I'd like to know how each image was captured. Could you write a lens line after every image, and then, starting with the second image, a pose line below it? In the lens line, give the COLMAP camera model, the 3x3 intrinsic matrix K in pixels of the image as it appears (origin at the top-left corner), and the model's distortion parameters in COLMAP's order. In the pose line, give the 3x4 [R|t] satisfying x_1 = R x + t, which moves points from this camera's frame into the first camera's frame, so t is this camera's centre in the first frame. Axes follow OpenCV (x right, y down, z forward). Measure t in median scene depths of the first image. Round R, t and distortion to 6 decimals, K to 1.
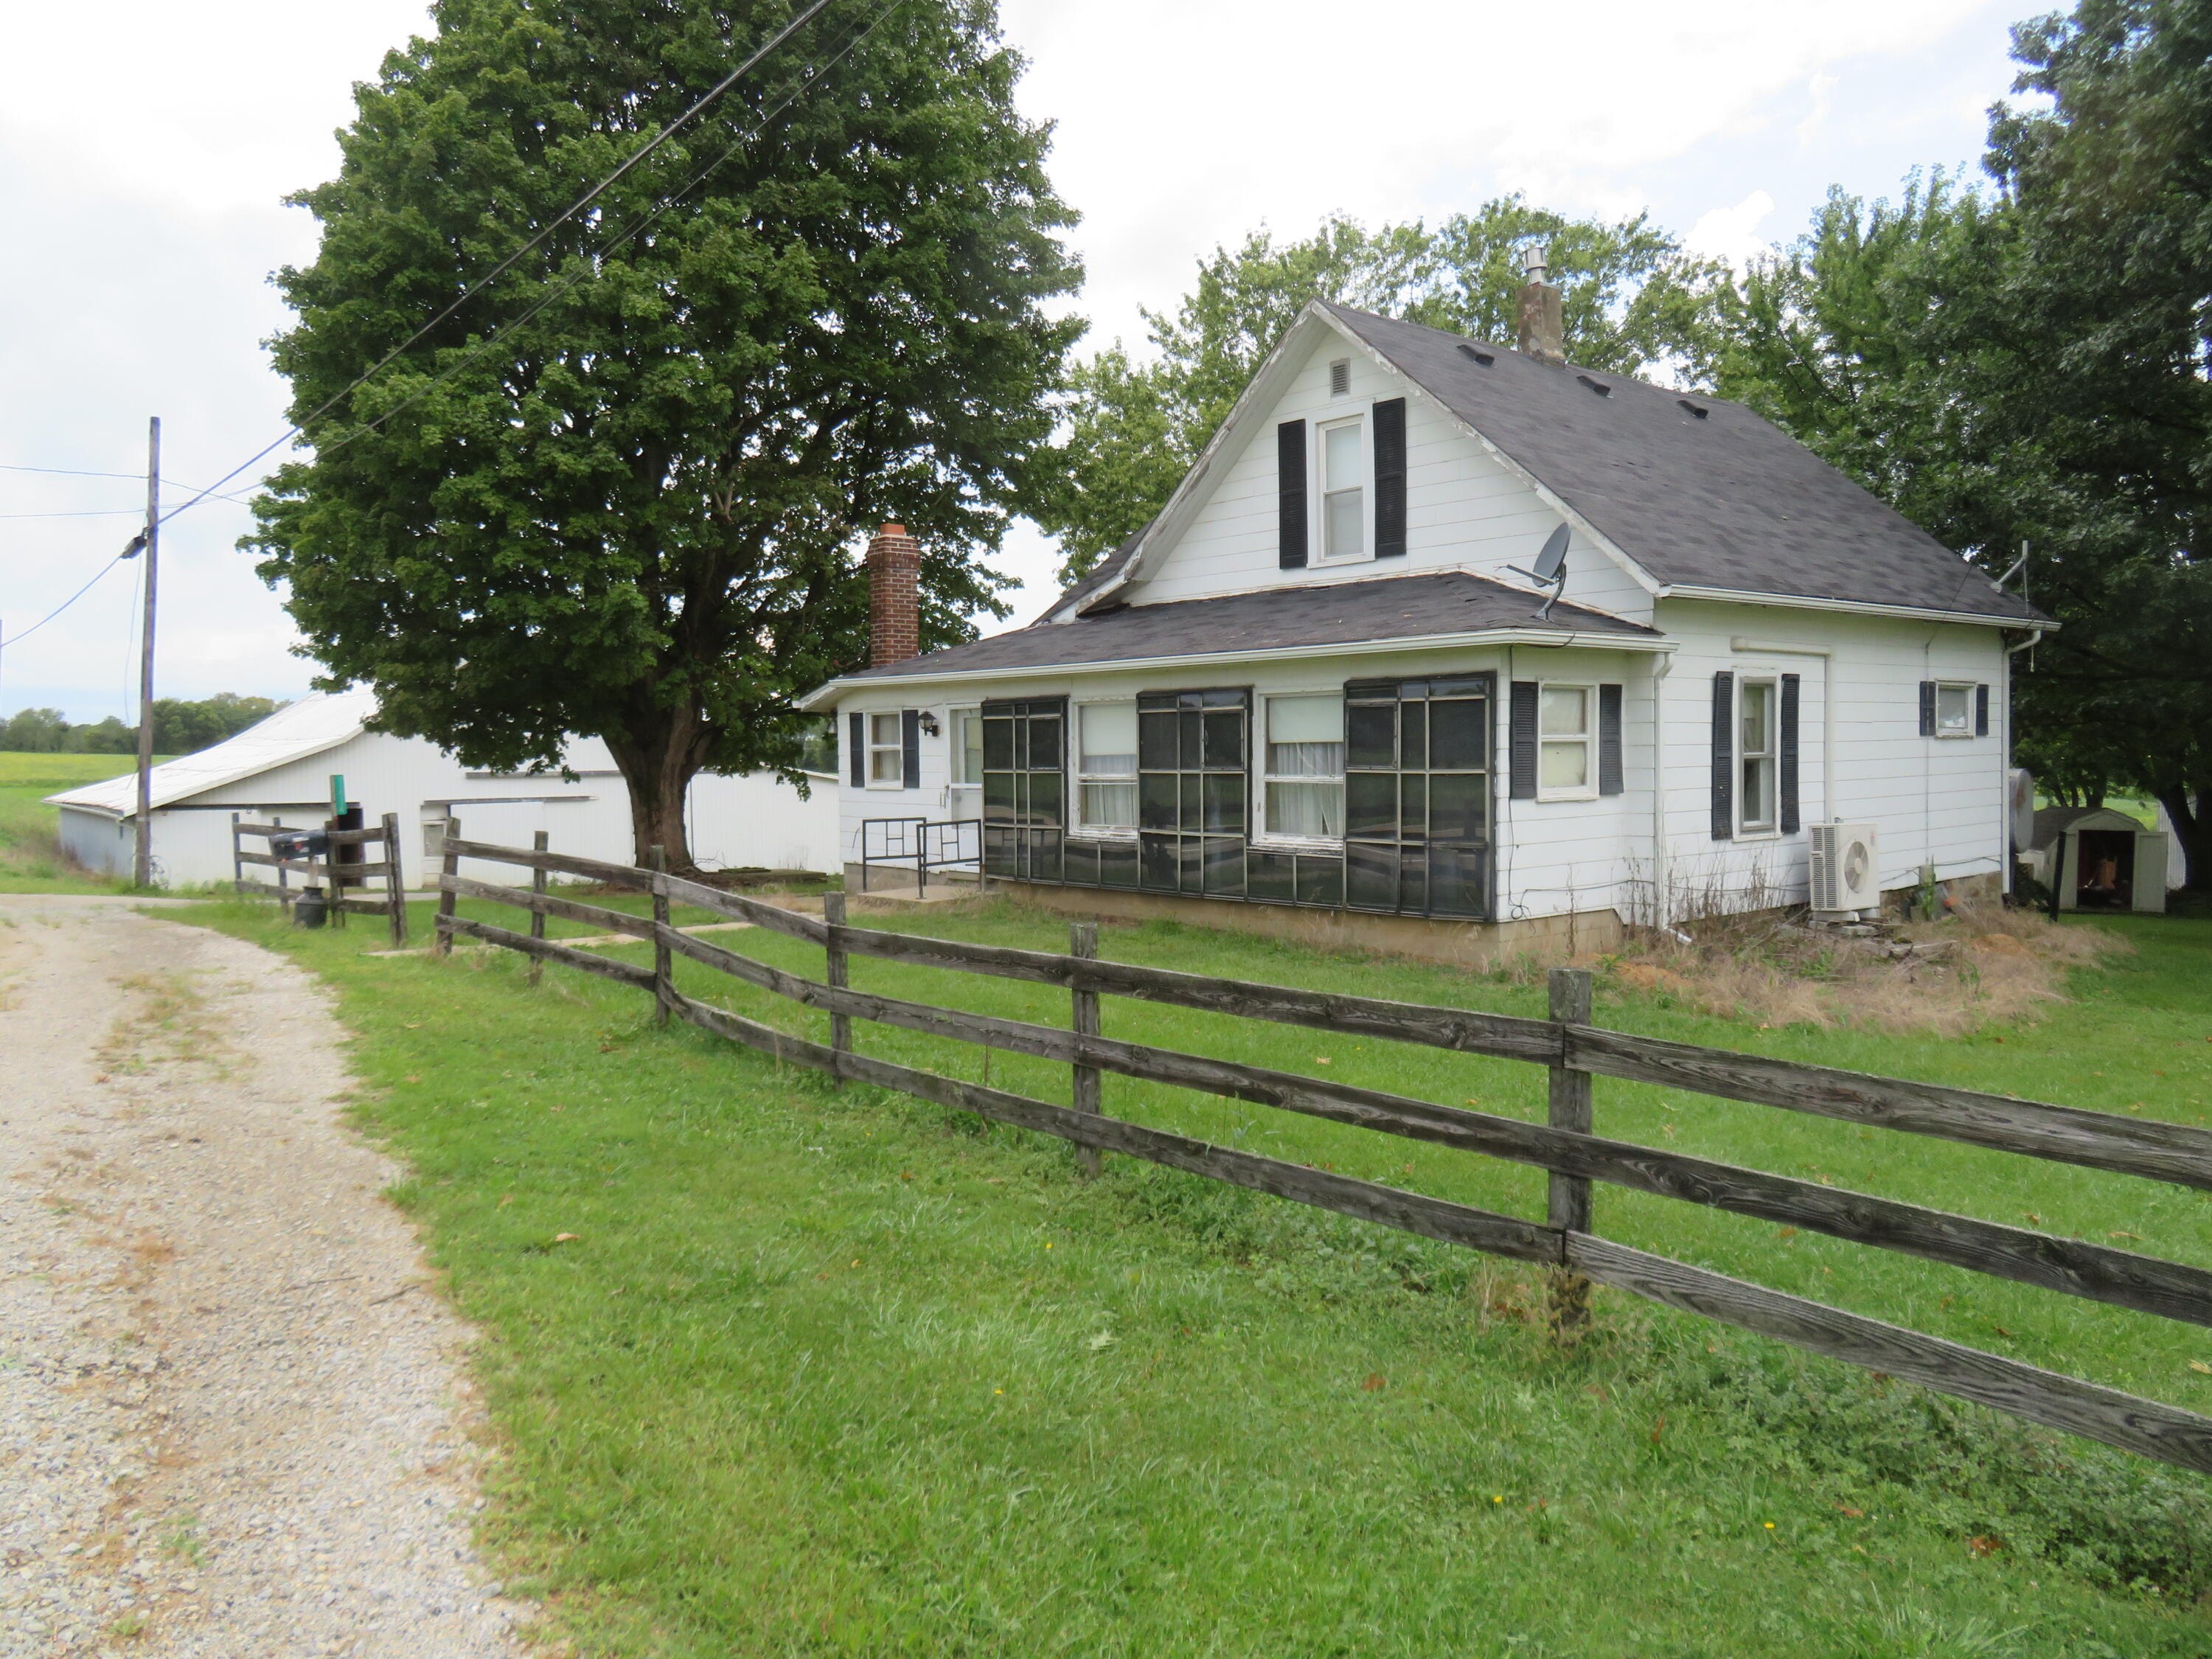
lens RADIAL K [[1550.6, 0, 1106.0], [0, 1550.6, 829.5], [0, 0, 1]] dist [-0.011327, -0.002139]
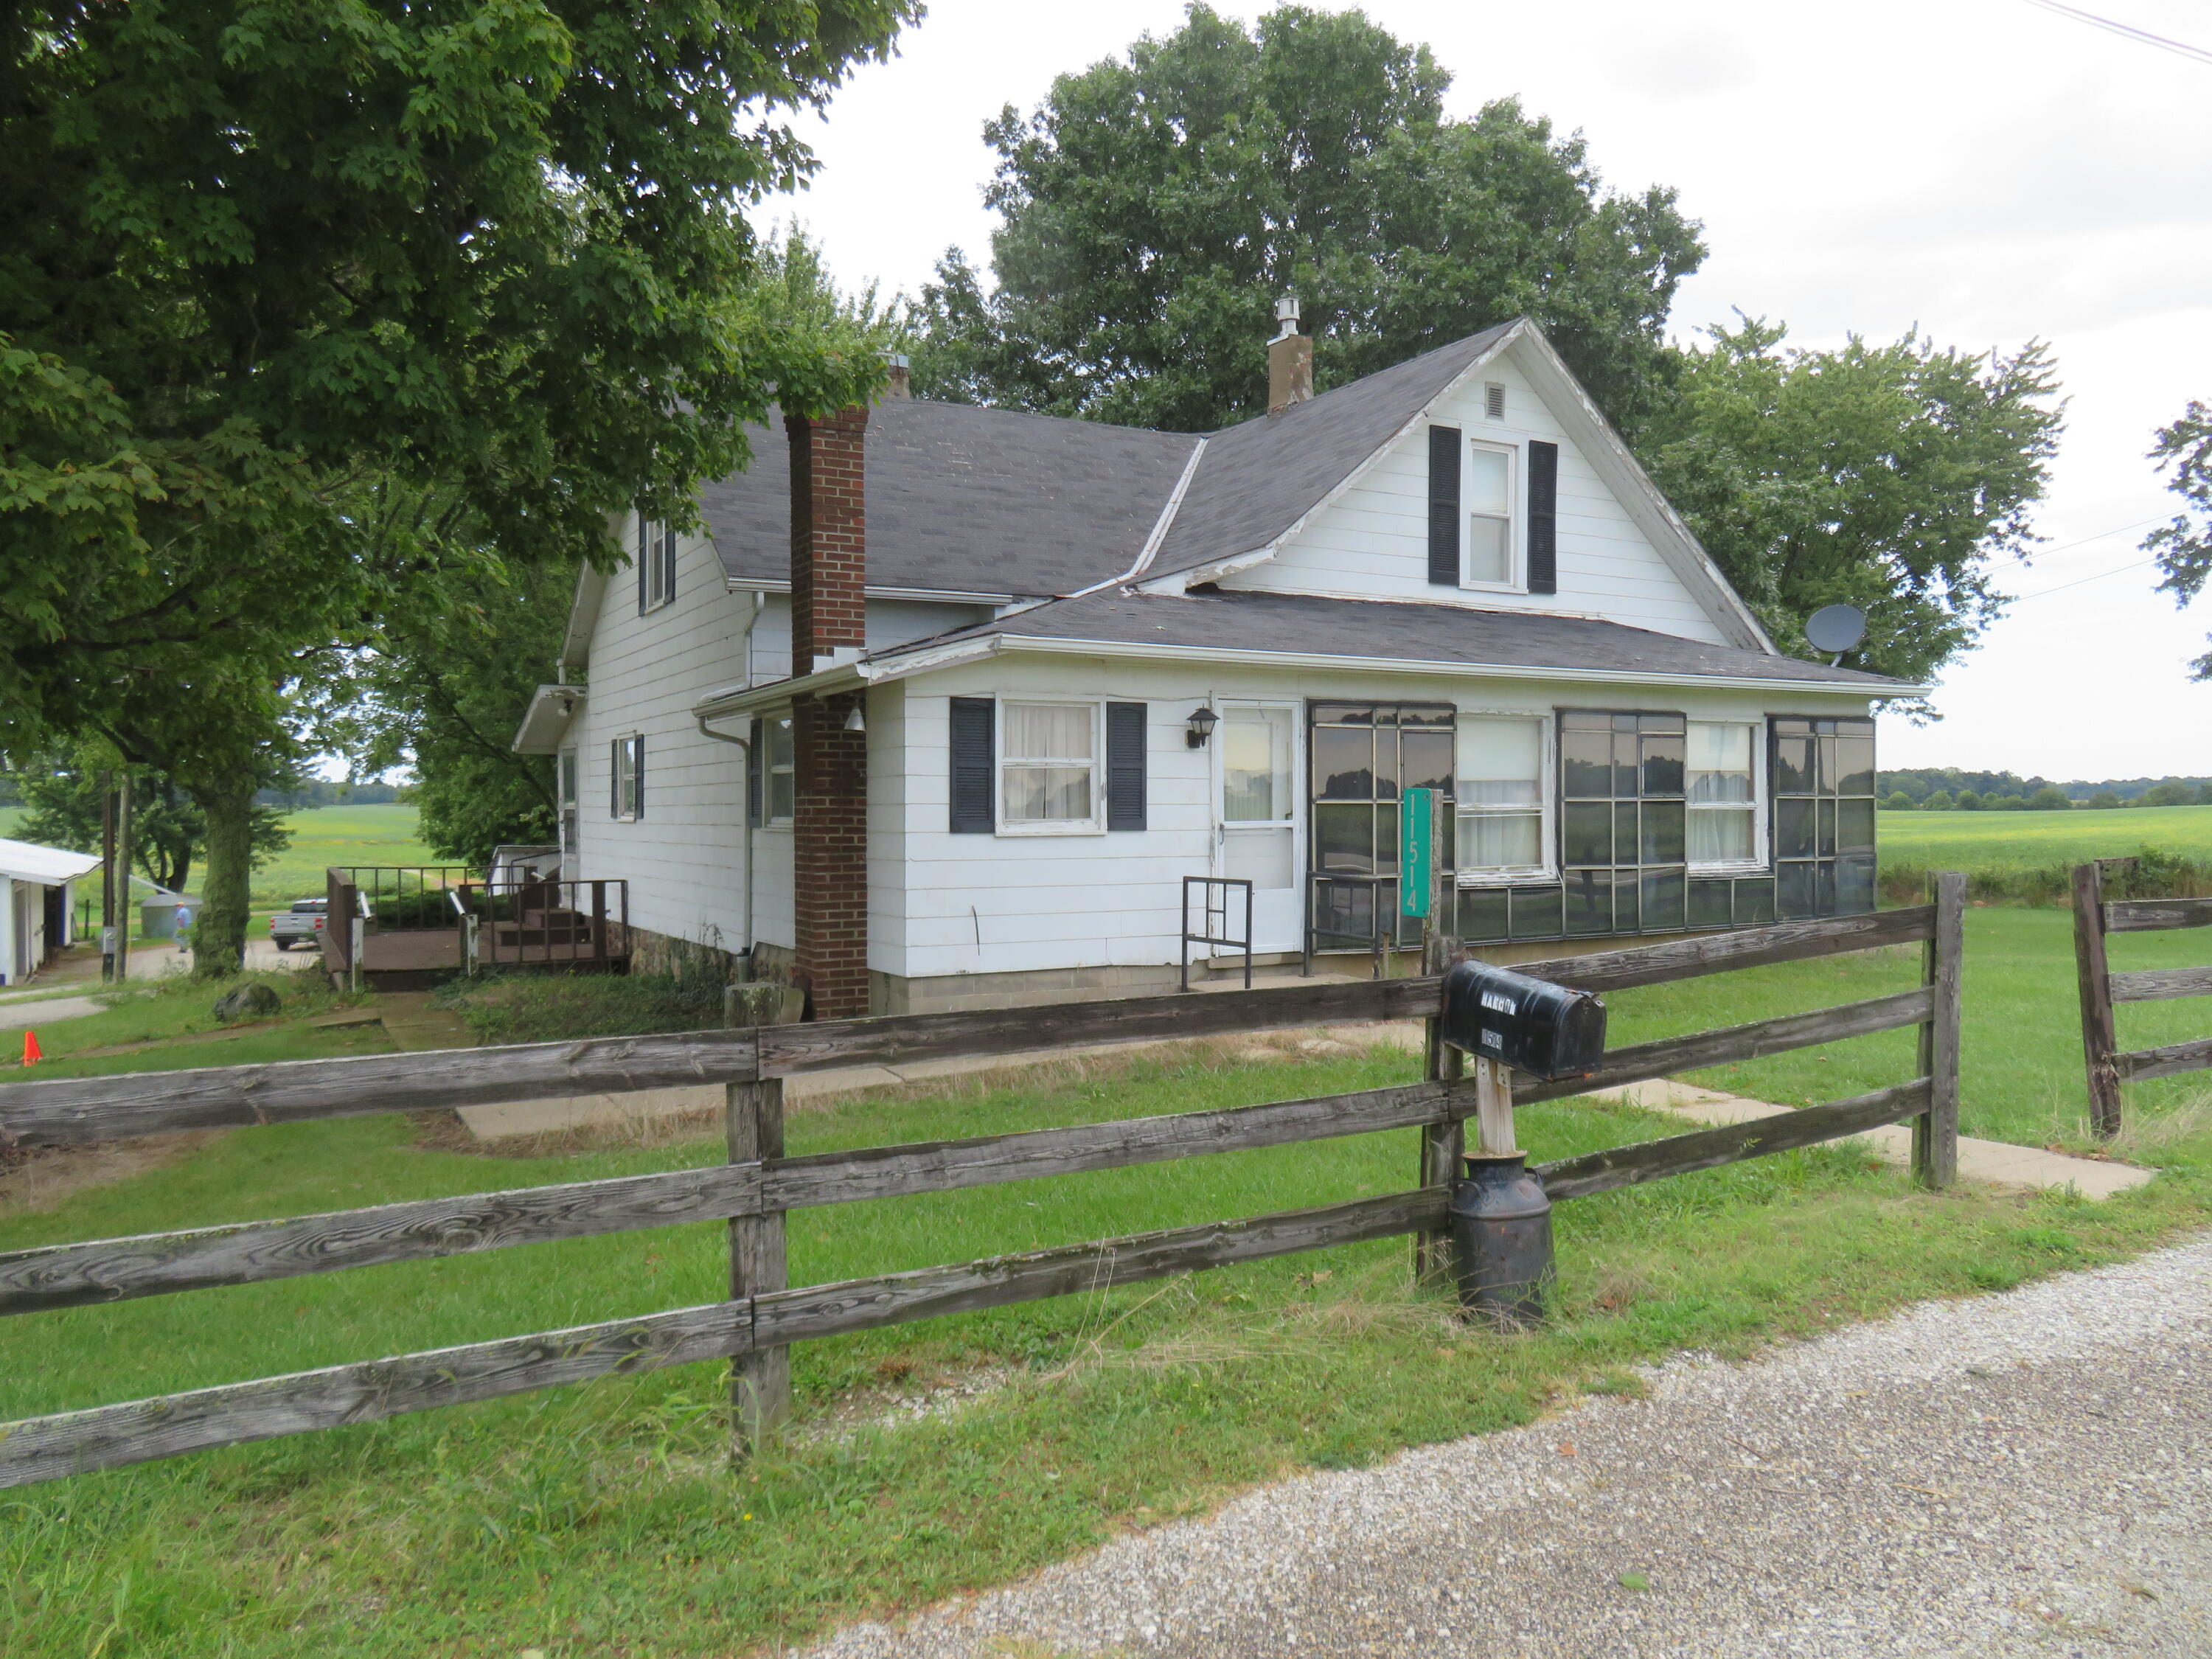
lens RADIAL K [[1550.6, 0, 1106.0], [0, 1550.6, 829.5], [0, 0, 1]] dist [-0.011327, -0.002139]
pose [[0.197574, -0.006215, 0.980268, -0.856179], [0.054930, 0.998479, -0.004741, -0.030011], [-0.978748, 0.054783, 0.197615, 1.058297]]
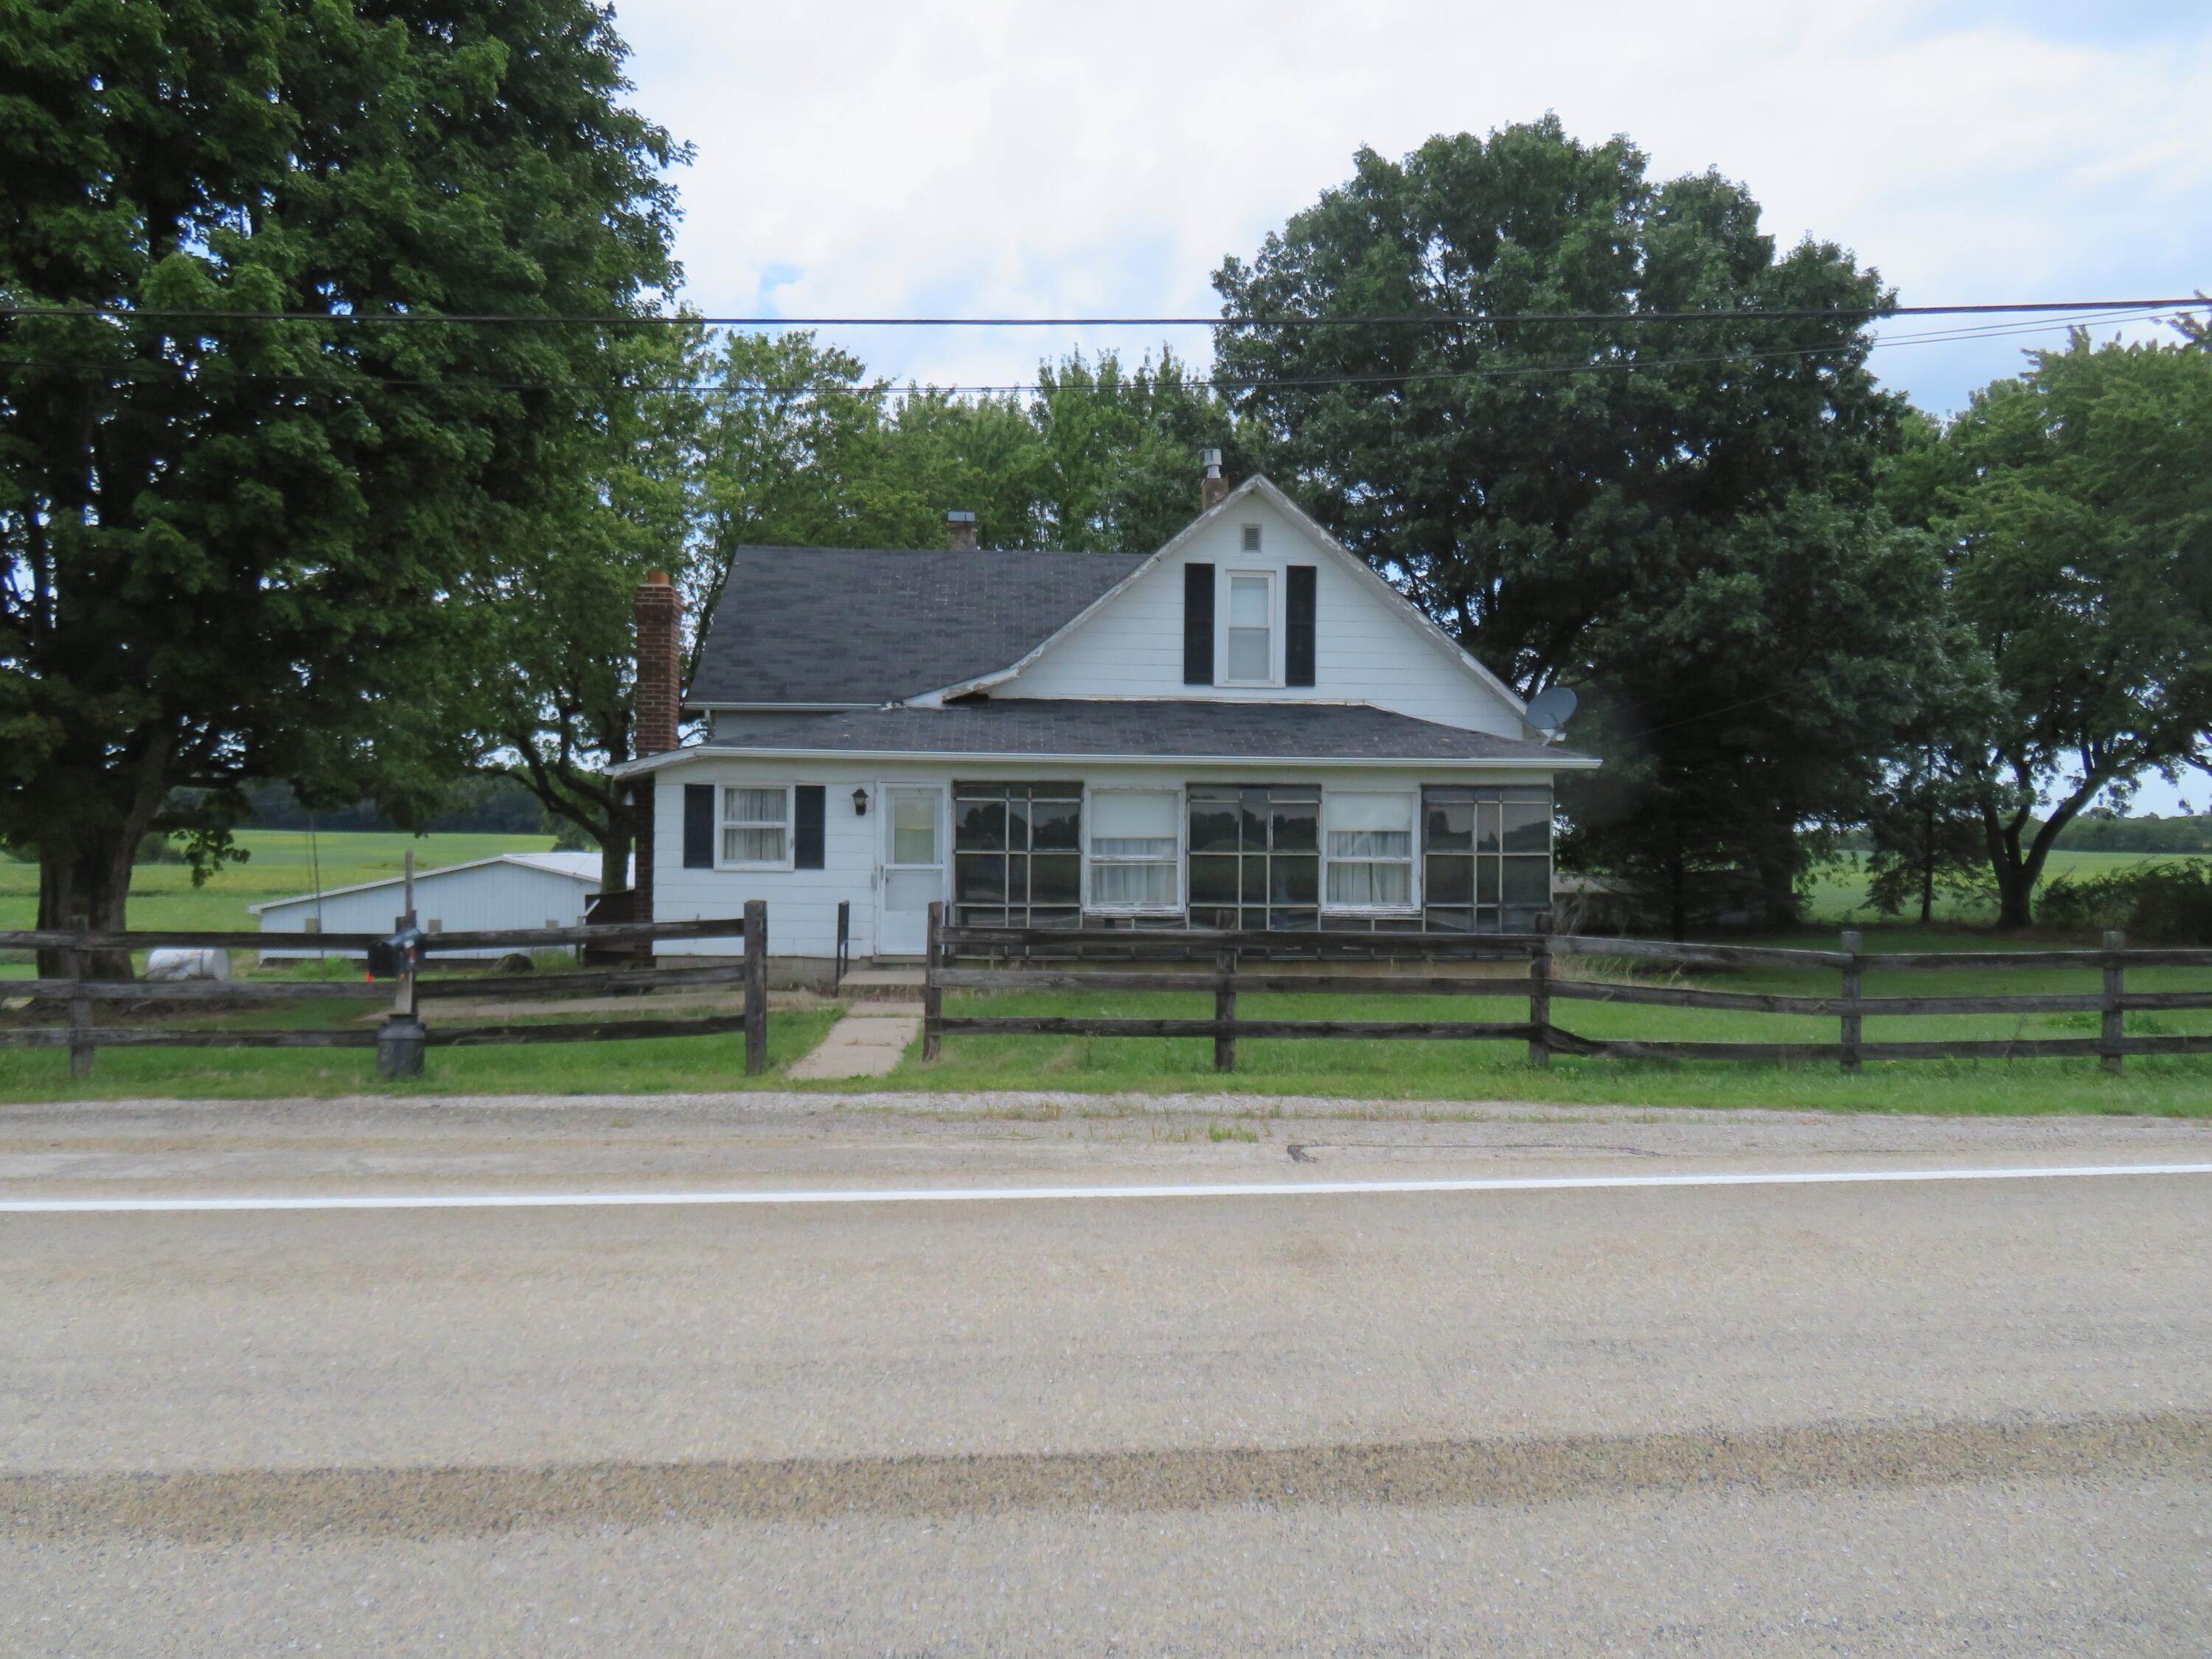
lens RADIAL K [[1550.6, 0, 1106.0], [0, 1550.6, 829.5], [0, 0, 1]] dist [-0.011327, -0.002139]
pose [[0.593184, 0.020122, 0.804815, -0.913106], [0.028158, 0.998557, -0.045720, -0.004027], [-0.804574, 0.049782, 0.591762, 0.366976]]
